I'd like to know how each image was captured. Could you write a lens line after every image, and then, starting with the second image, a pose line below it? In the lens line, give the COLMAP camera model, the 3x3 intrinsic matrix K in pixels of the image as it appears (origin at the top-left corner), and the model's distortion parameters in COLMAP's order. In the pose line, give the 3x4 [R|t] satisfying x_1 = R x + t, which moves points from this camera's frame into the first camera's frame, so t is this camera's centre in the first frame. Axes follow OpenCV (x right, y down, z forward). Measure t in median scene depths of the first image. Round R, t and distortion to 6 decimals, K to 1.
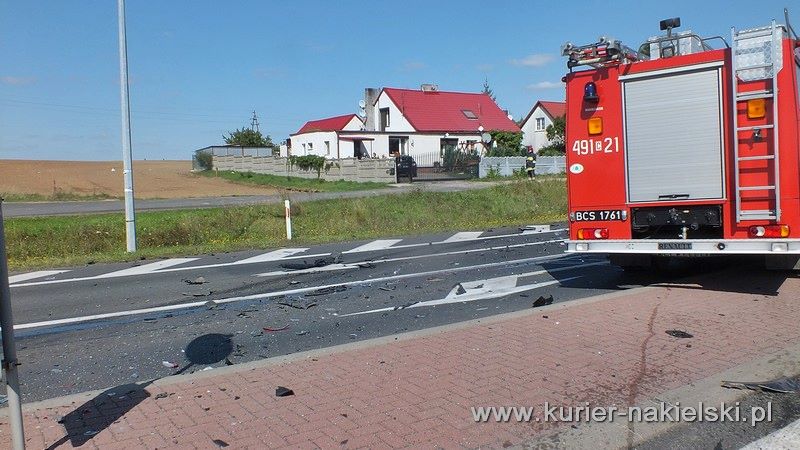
lens RADIAL K [[698.1, 0, 402.7], [0, 698.1, 222.6], [0, 0, 1]] dist [-0.020861, 0.004646]
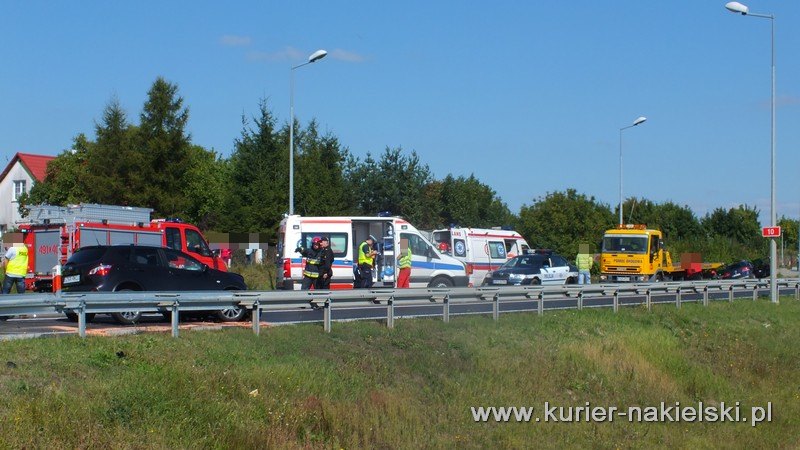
lens RADIAL K [[1499.5, 0, 416.1], [0, 1499.5, 171.8], [0, 0, 1]] dist [-0.226531, 0.000000]
pose [[0.941897, 0.050504, 0.332082, 0.751146], [-0.003316, 0.989982, -0.141154, 0.249419], [-0.335884, 0.131852, 0.932629, -3.055670]]
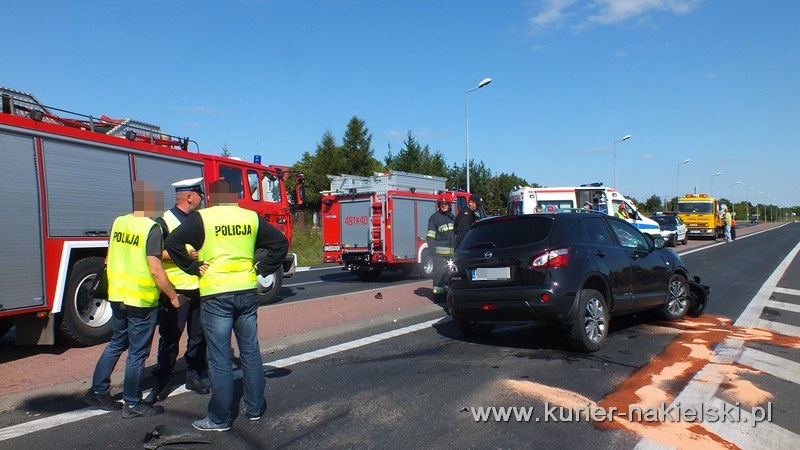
lens RADIAL K [[610.4, 0, 401.0], [0, 610.4, 226.6], [0, 0, 1]] dist [-0.046232, -0.000700]
pose [[0.951663, 0.009609, 0.306994, 0.790051], [0.012518, 0.997467, -0.070024, -0.028206], [-0.306890, 0.070482, 0.949132, 0.101031]]
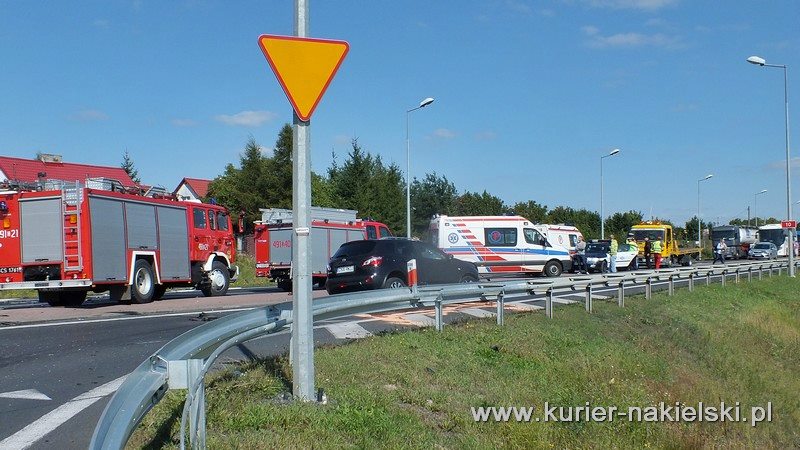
lens RADIAL K [[913.5, 0, 420.4], [0, 913.5, 220.4], [0, 0, 1]] dist [-0.016623, 0.000000]
pose [[0.930349, 0.030684, 0.365390, 0.406605], [0.011353, 0.993604, -0.112345, 0.144808], [-0.366501, 0.108668, 0.924050, -1.698983]]
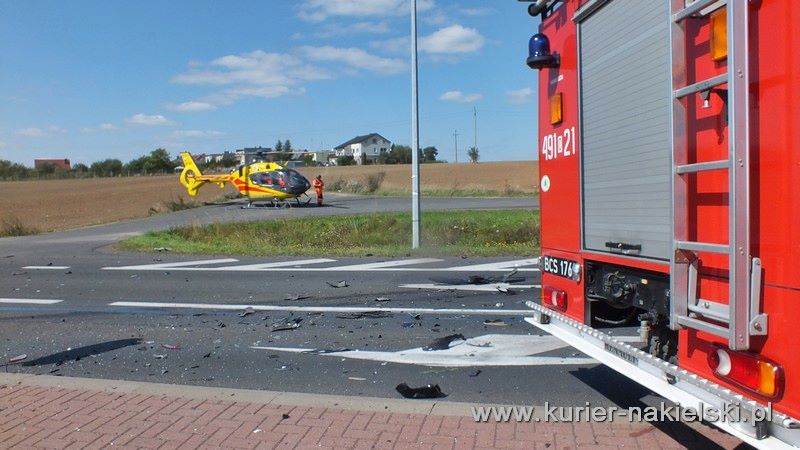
lens RADIAL K [[610.4, 0, 397.7], [0, 610.4, 224.9], [0, 0, 1]] dist [-0.046232, -0.000700]
pose [[0.648443, 0.060443, -0.758860, 0.556344], [-0.043895, 0.998153, 0.041995, -0.058061], [0.759997, 0.006078, 0.649899, 0.563039]]
